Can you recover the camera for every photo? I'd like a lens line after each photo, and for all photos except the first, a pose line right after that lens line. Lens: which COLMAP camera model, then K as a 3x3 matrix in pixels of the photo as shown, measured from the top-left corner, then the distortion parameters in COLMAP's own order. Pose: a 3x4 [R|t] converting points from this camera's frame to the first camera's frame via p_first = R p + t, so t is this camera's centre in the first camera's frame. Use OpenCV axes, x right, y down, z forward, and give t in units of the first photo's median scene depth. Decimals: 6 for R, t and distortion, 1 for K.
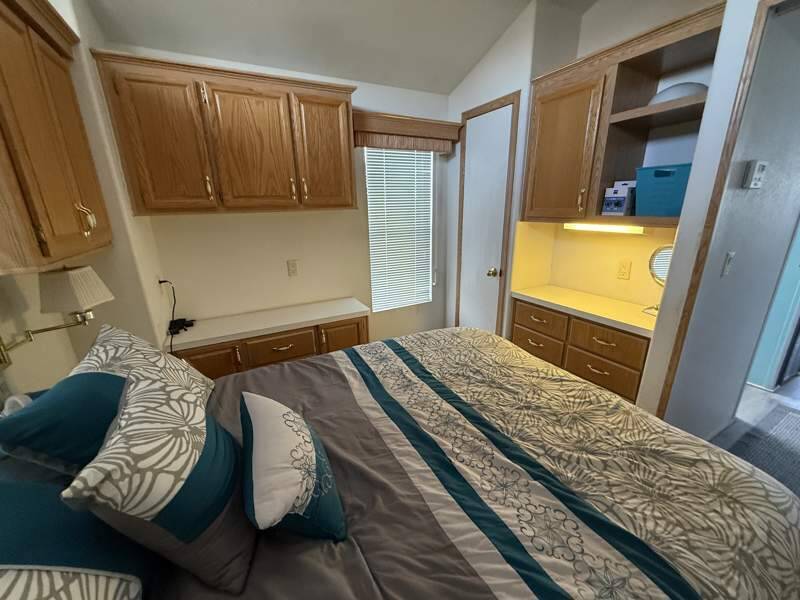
lens RADIAL K [[319.2, 0, 397.5], [0, 319.2, 299.8], [0, 0, 1]] dist [0.000433, 0.000006]
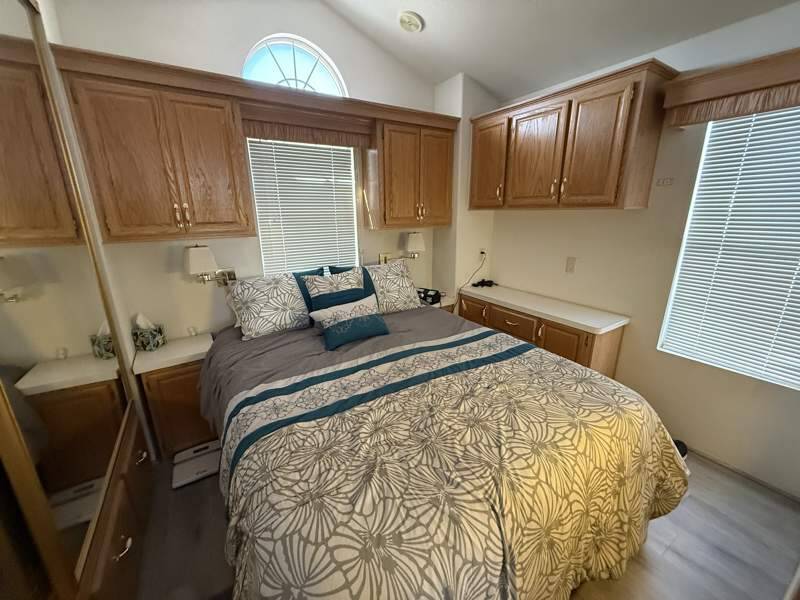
lens RADIAL K [[319.2, 0, 397.5], [0, 319.2, 299.8], [0, 0, 1]] dist [0.000433, 0.000006]
pose [[0.079551, 0.295279, -0.952094, 0.853622], [-0.272252, 0.925243, 0.264204, -0.153935], [0.958932, 0.238191, 0.153994, 0.443866]]
